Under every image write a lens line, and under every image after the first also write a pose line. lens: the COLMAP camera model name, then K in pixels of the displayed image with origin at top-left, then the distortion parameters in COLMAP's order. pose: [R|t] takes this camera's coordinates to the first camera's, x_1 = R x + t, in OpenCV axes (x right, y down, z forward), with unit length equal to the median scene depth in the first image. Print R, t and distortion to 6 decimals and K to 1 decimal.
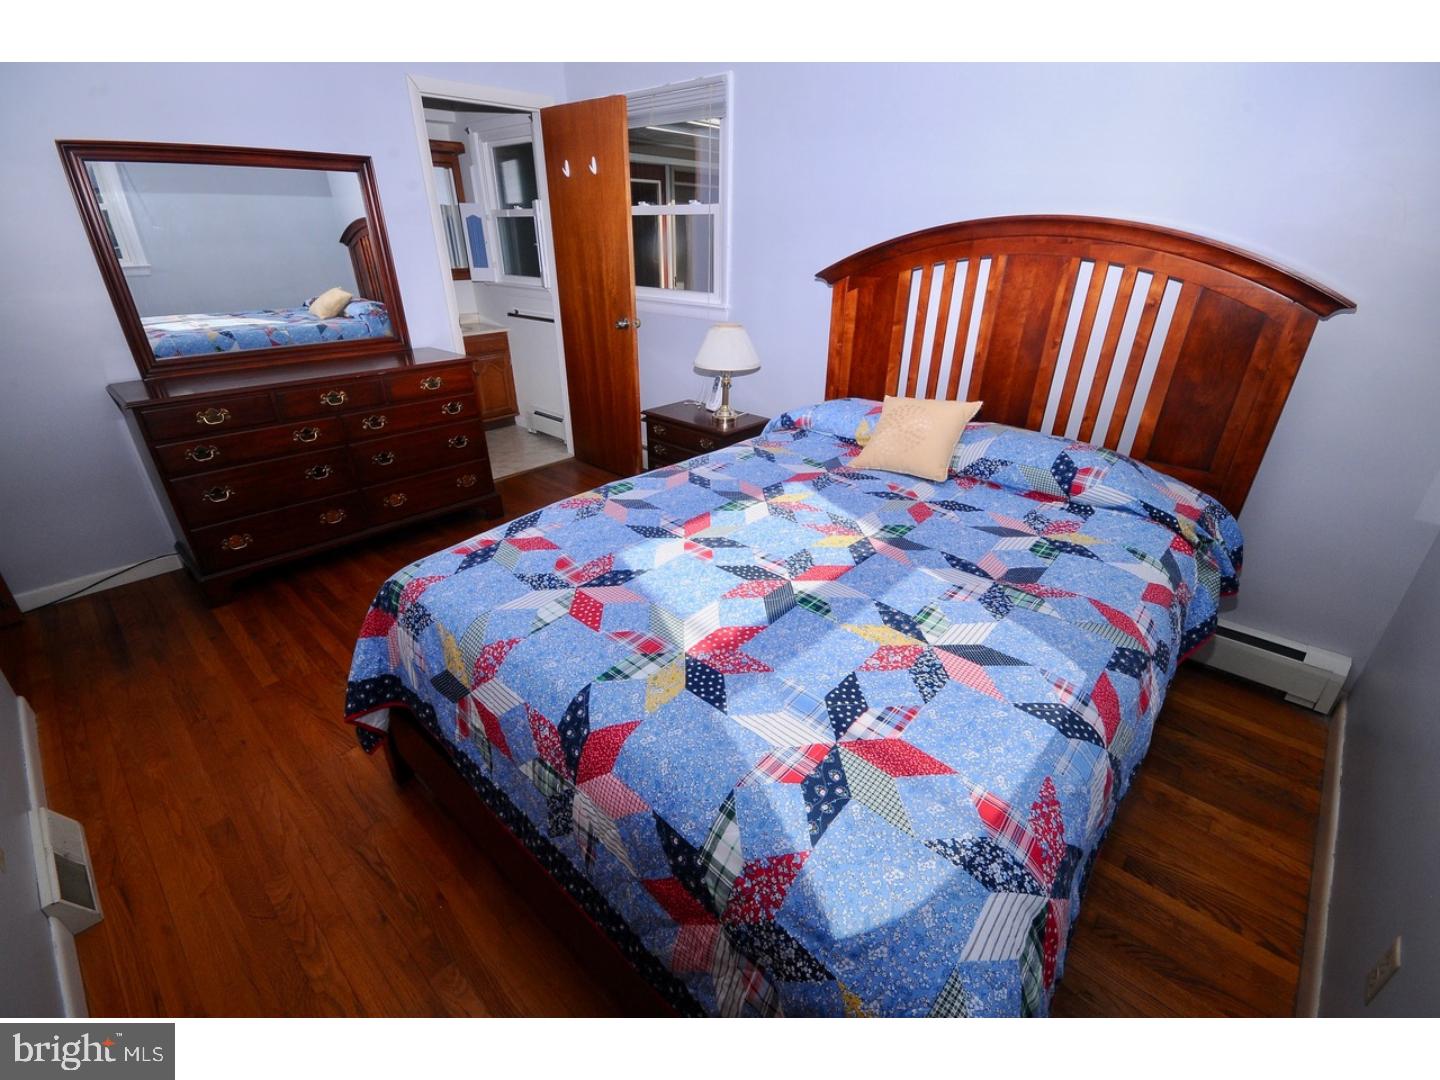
lens RADIAL K [[632.7, 0, 720.0], [0, 632.7, 542.6], [0, 0, 1]] dist [-0.000977, -0.007512]
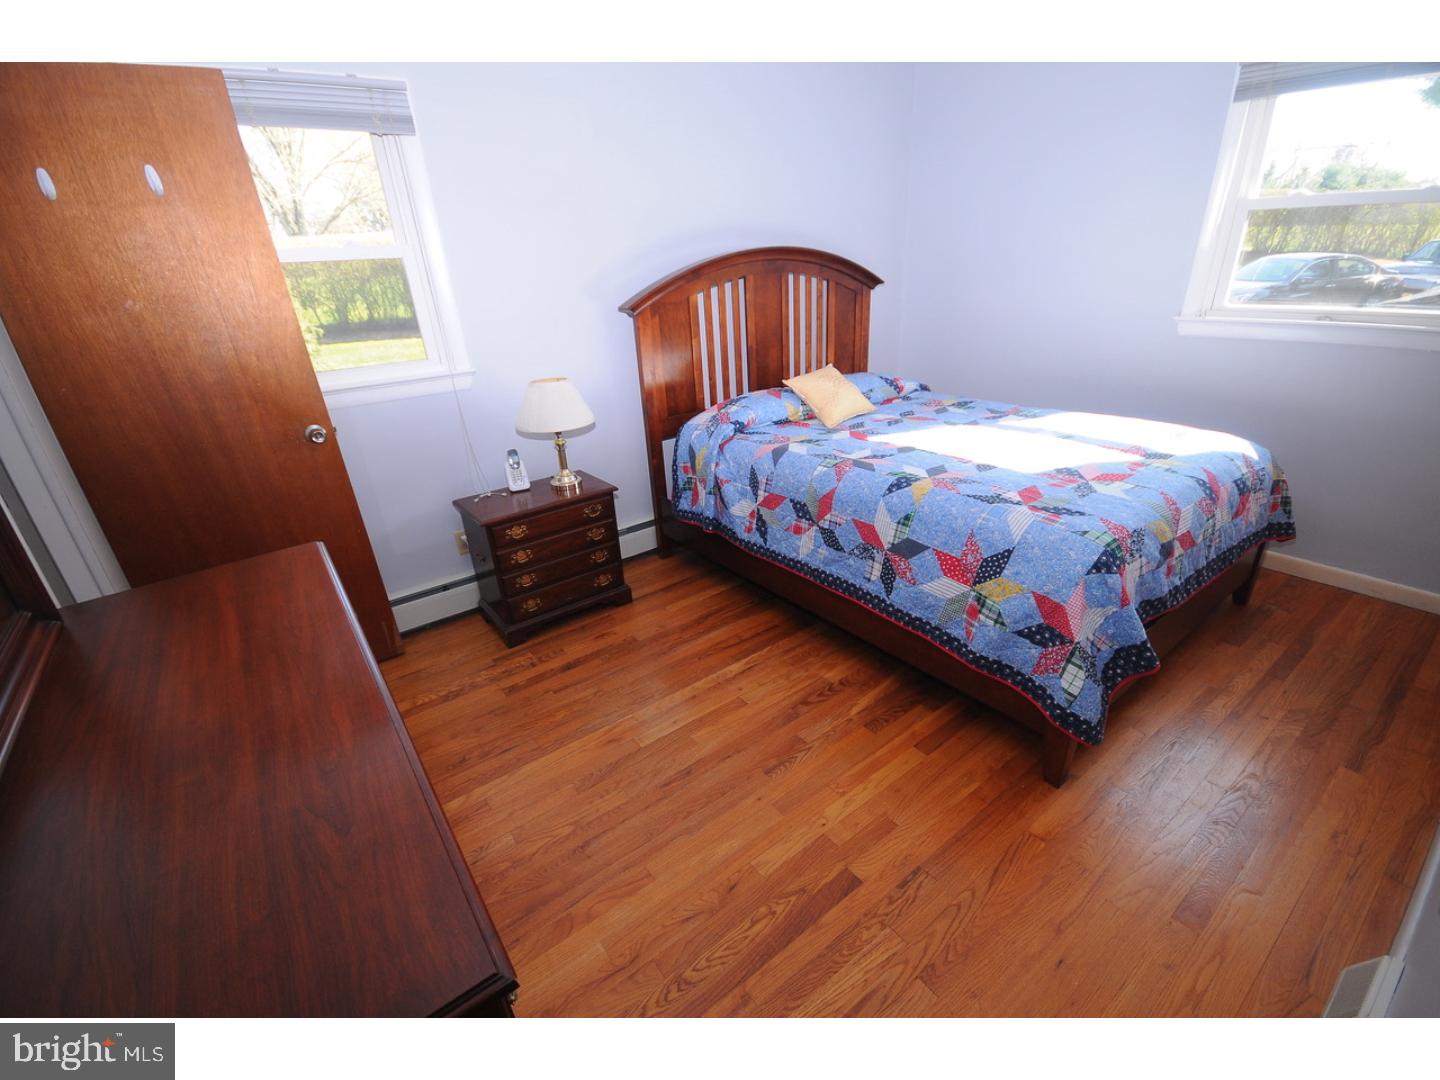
lens RADIAL K [[632.7, 0, 724.9], [0, 632.7, 543.1], [0, 0, 1]] dist [-0.000977, -0.007512]
pose [[0.186336, -0.418741, 0.888783, -1.412232], [0.481796, 0.827332, 0.288779, -0.516145], [-0.856242, 0.374402, 0.355910, 1.004954]]
